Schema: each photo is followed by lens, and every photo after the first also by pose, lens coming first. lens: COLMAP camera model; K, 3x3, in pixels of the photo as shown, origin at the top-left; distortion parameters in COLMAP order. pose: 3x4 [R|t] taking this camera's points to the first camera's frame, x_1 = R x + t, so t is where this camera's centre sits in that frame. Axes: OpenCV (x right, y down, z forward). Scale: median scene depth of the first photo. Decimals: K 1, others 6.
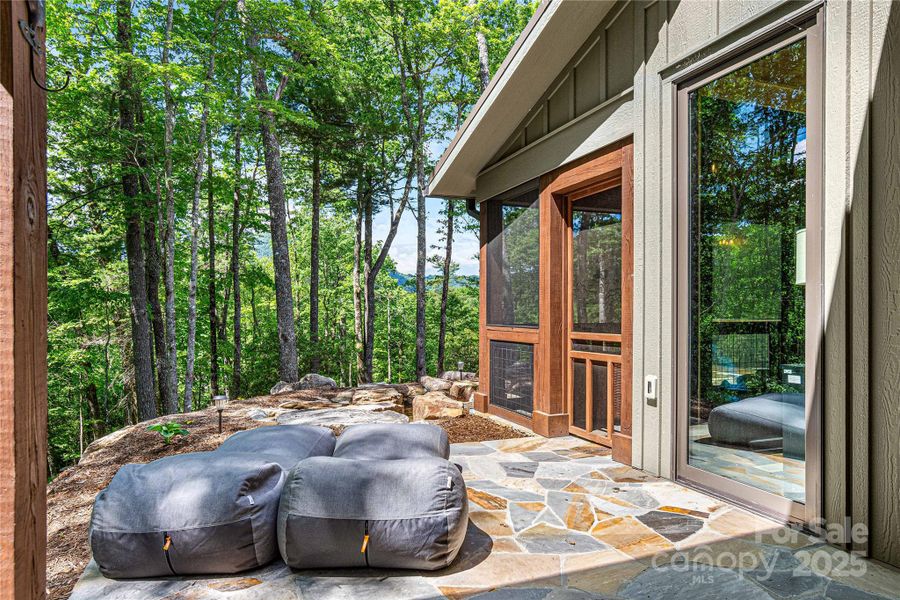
lens RADIAL K [[402.8, 0, 450.0], [0, 402.8, 300.0], [0, 0, 1]] dist [-0.000145, -0.000084]
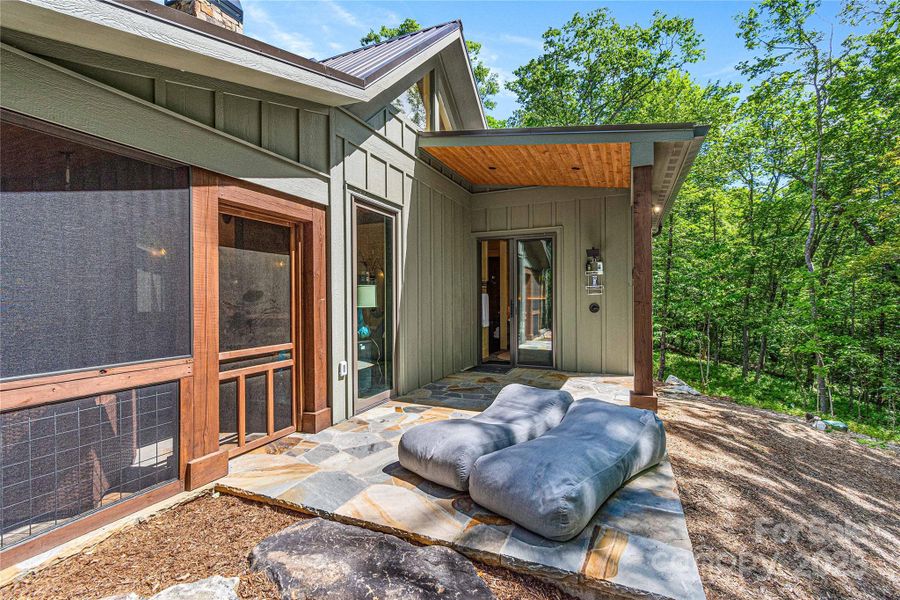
lens RADIAL K [[402.8, 0, 450.0], [0, 402.8, 300.0], [0, 0, 1]] dist [-0.000145, -0.000084]
pose [[-0.600254, 0.001999, 0.799807, -0.808905], [0.003618, 0.999993, 0.000216, -0.044389], [-0.799801, 0.003023, -0.600257, 1.208527]]
